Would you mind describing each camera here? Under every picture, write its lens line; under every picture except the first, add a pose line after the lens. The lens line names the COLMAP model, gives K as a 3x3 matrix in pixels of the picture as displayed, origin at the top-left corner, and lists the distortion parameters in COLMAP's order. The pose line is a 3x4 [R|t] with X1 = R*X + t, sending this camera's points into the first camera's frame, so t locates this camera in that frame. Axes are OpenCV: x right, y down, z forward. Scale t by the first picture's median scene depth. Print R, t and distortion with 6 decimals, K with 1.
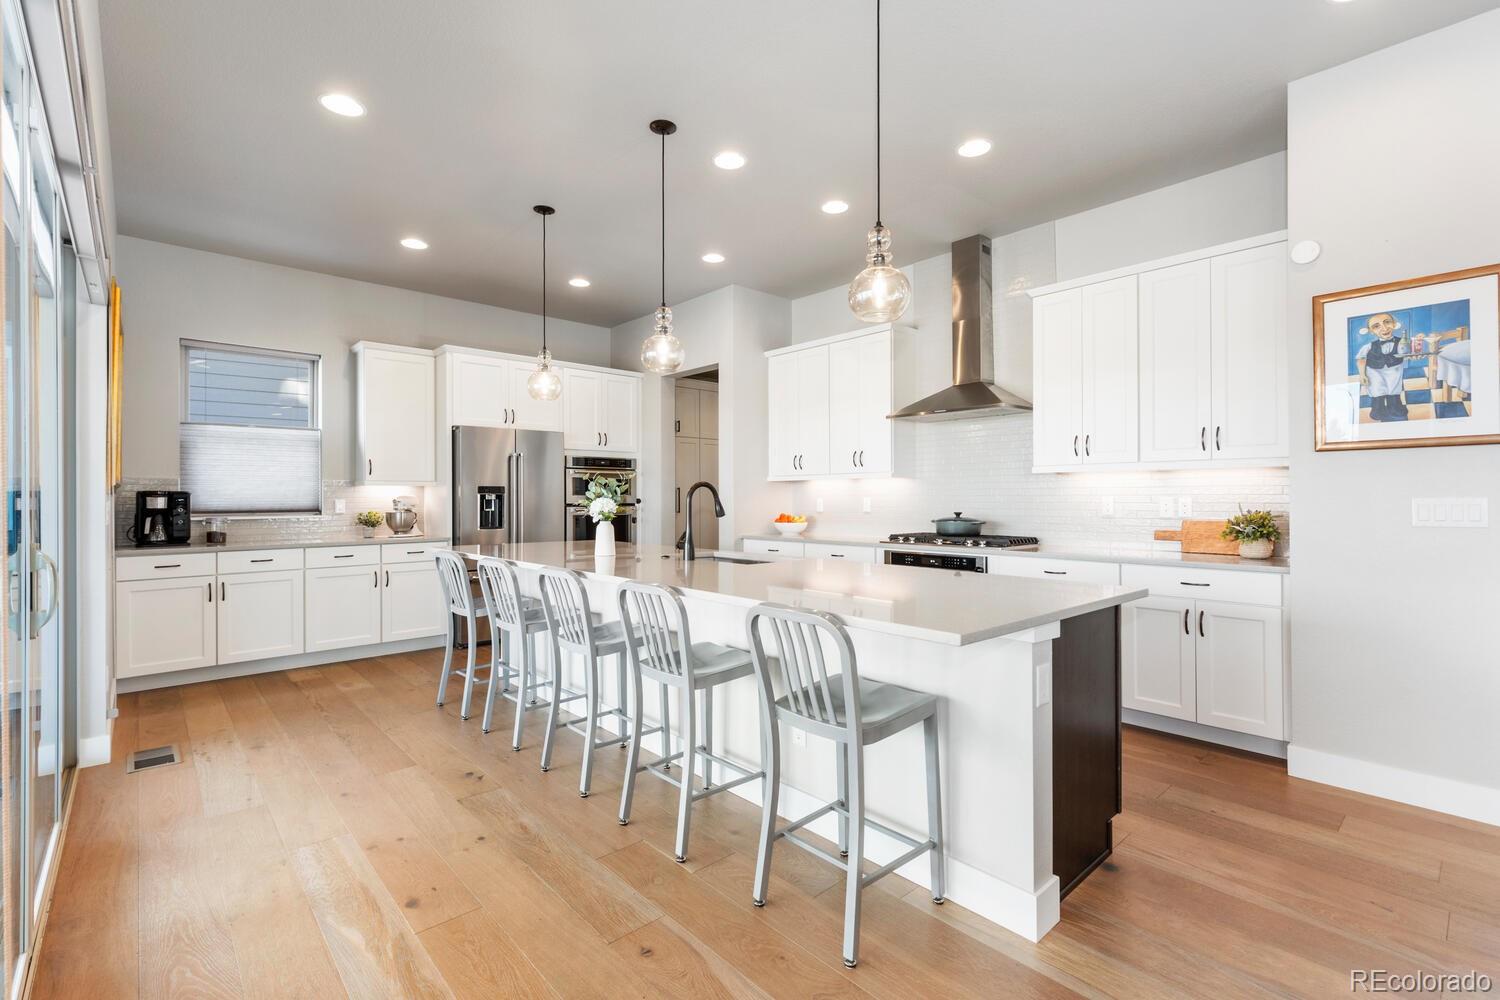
lens RADIAL K [[665.3, 0, 751.0], [0, 665.3, 503.4], [0, 0, 1]] dist [-0.003810, 0.000273]
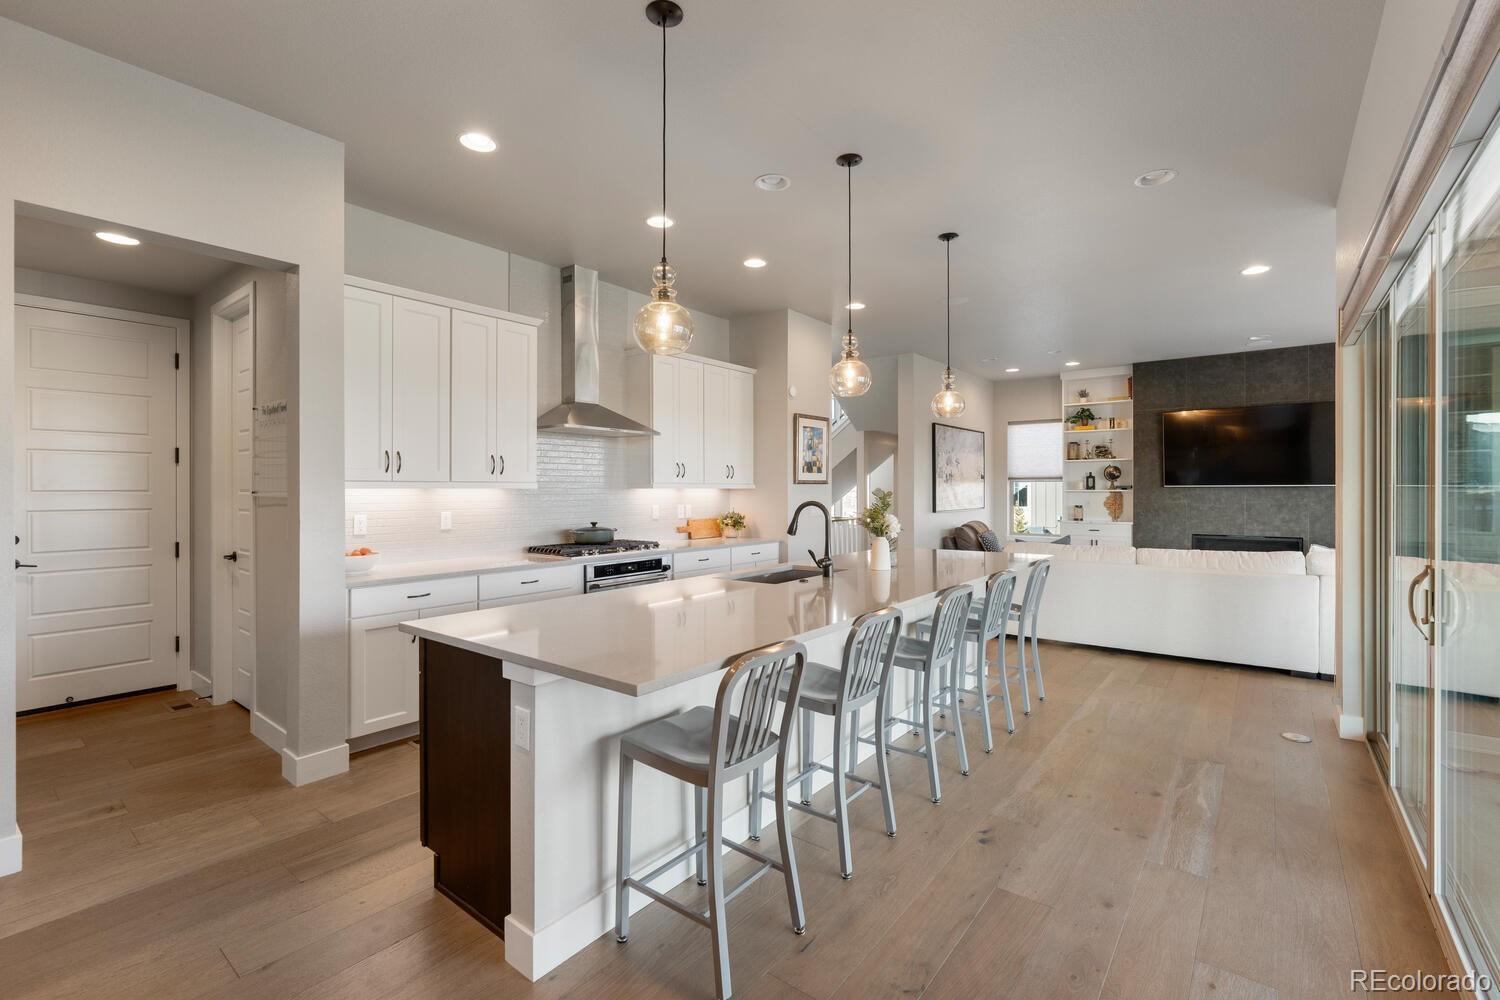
lens RADIAL K [[665.3, 0, 750.0], [0, 665.3, 487.7], [0, 0, 1]] dist [-0.003810, 0.000273]
pose [[-0.162574, 0.003403, 0.986691, -1.404495], [0.007324, 0.999971, -0.002242, -0.067188], [-0.986669, 0.006862, -0.162594, 1.636056]]
